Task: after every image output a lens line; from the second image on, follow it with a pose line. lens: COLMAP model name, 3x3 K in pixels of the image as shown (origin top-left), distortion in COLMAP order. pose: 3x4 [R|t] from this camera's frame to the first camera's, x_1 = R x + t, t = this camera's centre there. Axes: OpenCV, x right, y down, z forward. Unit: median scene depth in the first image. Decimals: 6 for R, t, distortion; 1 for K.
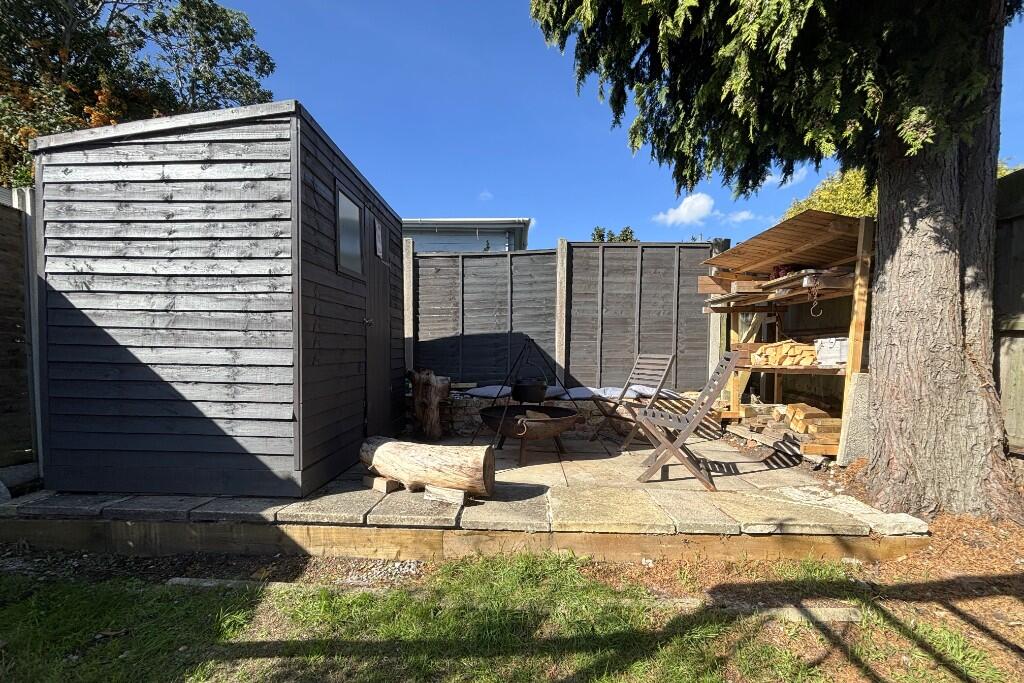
lens RADIAL K [[411.4, 0, 510.6], [0, 411.4, 349.8], [0, 0, 1]] dist [0.002462, -0.000117]
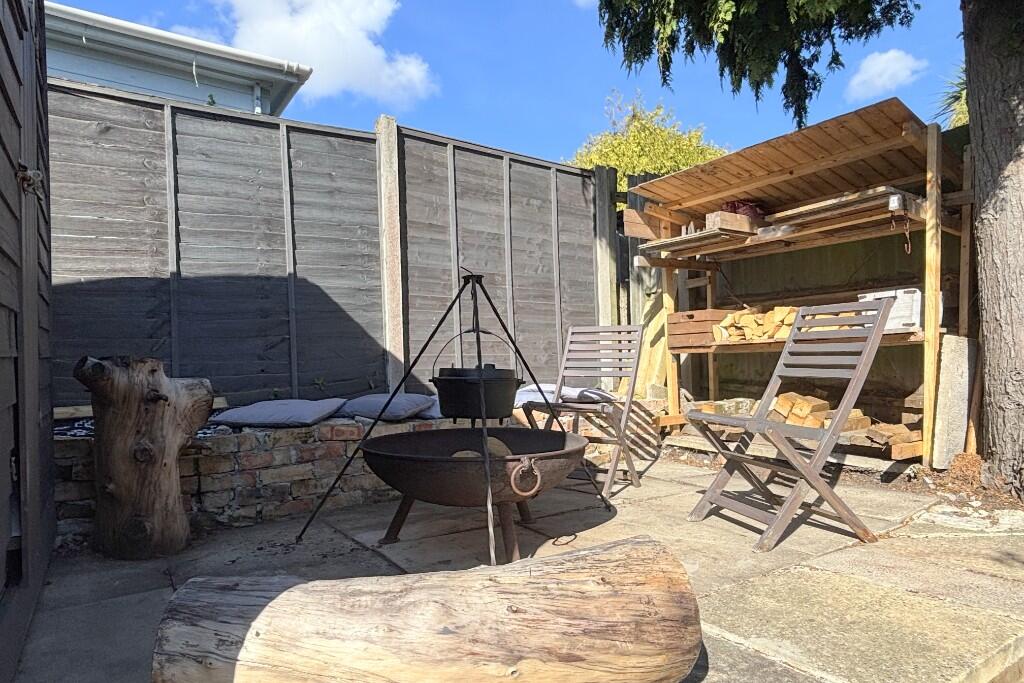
lens RADIAL K [[600.4, 0, 511.4], [0, 600.4, 335.6], [0, 0, 1]] dist [-0.000741, -0.002821]
pose [[0.818316, 0.004070, 0.574754, -0.188870], [0.016421, 0.999401, -0.030457, 0.037750], [-0.574534, 0.034361, 0.817759, 0.292544]]
